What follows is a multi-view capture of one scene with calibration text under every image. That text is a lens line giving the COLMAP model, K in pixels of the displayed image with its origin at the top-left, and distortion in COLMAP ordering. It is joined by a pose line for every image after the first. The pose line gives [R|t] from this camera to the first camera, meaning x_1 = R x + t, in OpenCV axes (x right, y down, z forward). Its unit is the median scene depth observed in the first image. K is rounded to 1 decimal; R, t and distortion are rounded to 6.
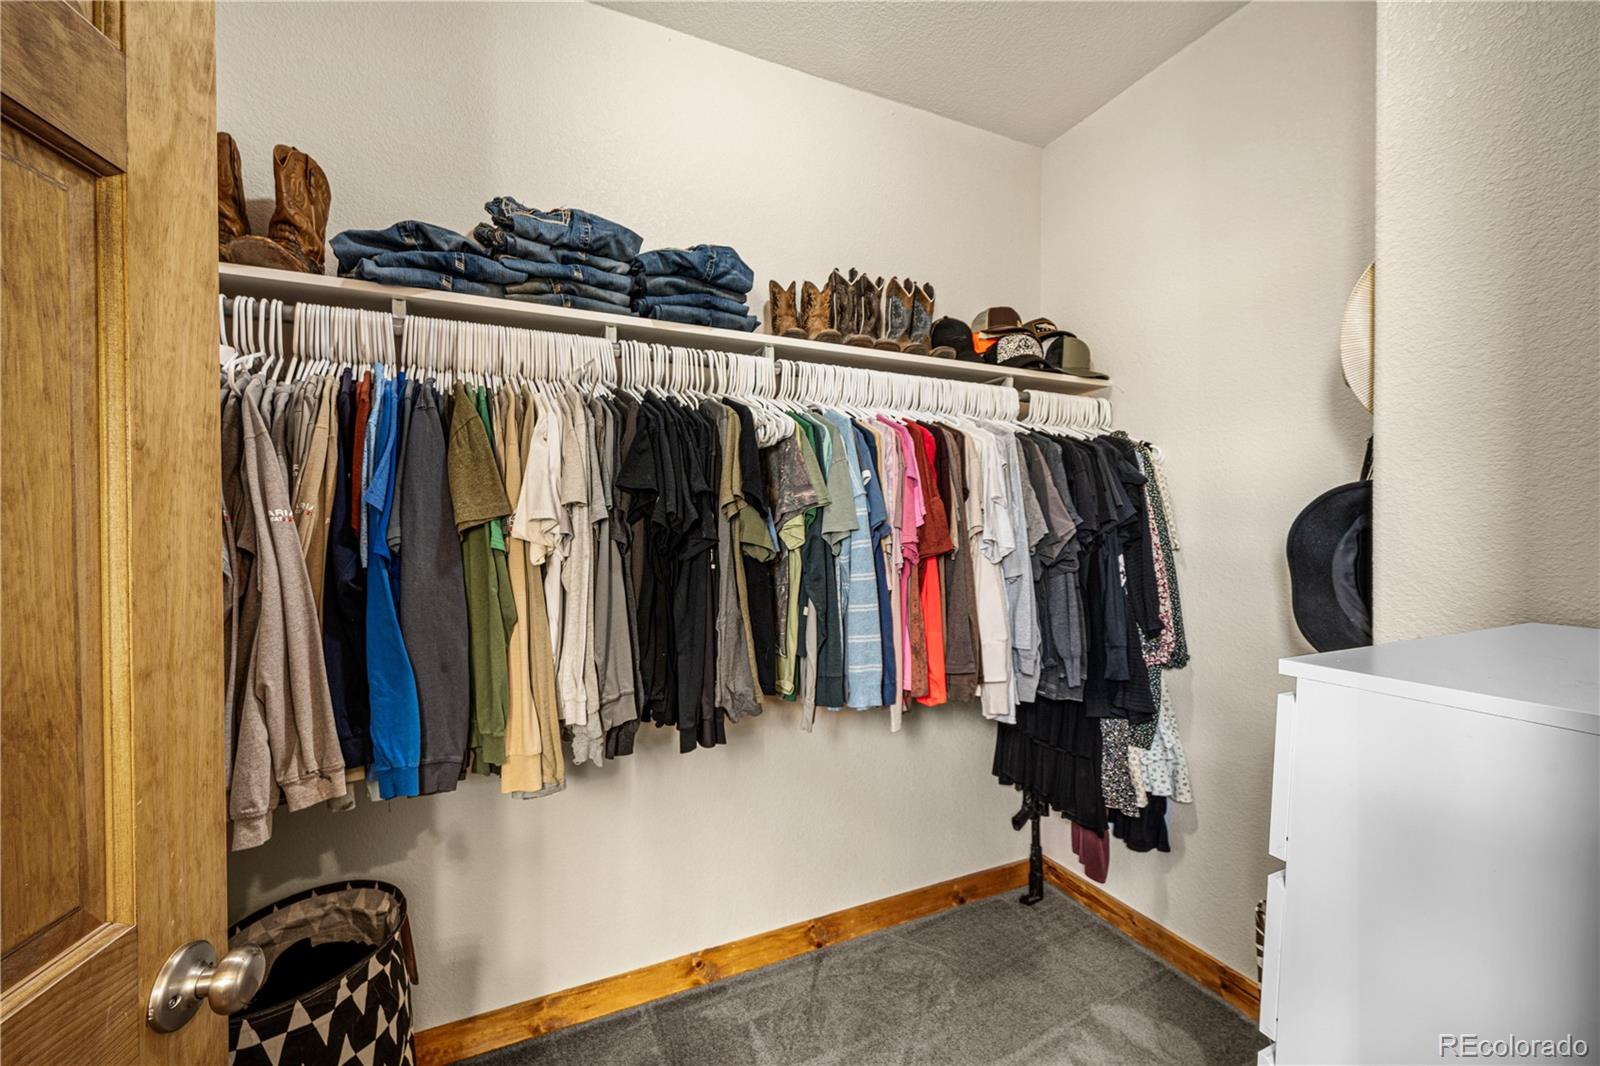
lens RADIAL K [[648.2, 0, 794.4], [0, 648.2, 541.5], [0, 0, 1]] dist [0.008198, 0.000193]
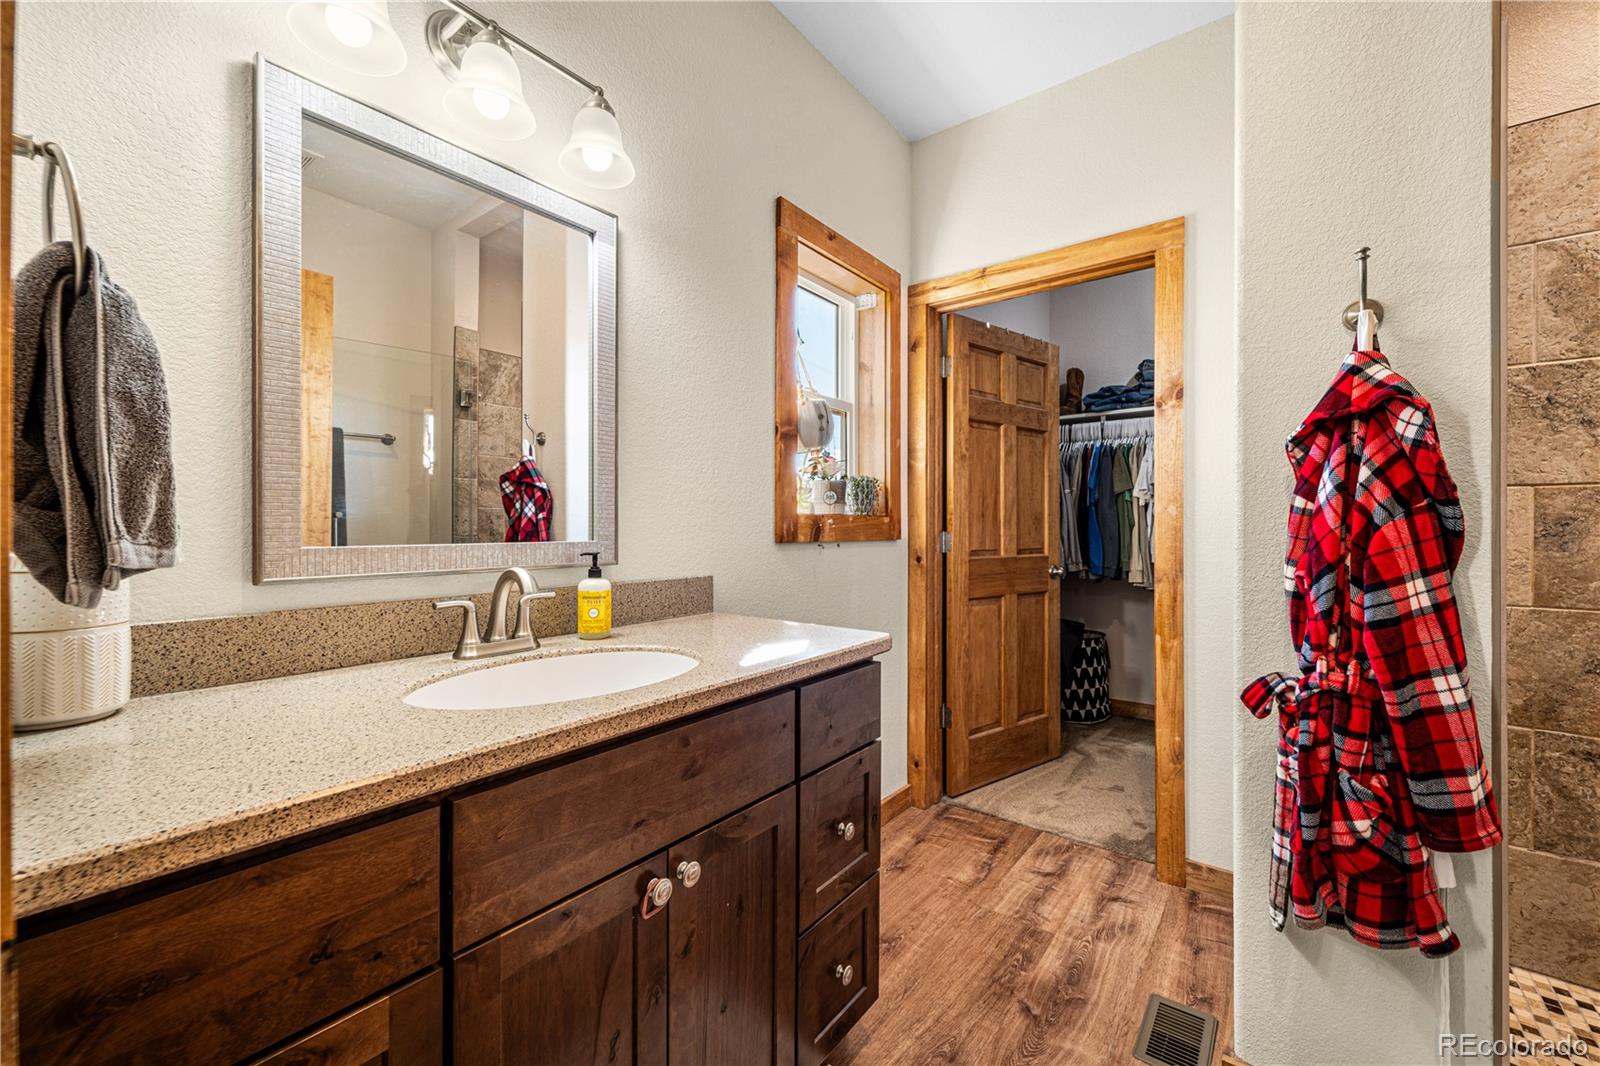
lens RADIAL K [[648.2, 0, 811.9], [0, 648.2, 525.5], [0, 0, 1]] dist [0.008198, 0.000193]
pose [[0.504658, 0.007669, -0.863285, 1.312915], [-0.009276, 0.999951, 0.003461, 0.123786], [0.863269, 0.006261, 0.504705, -1.668310]]
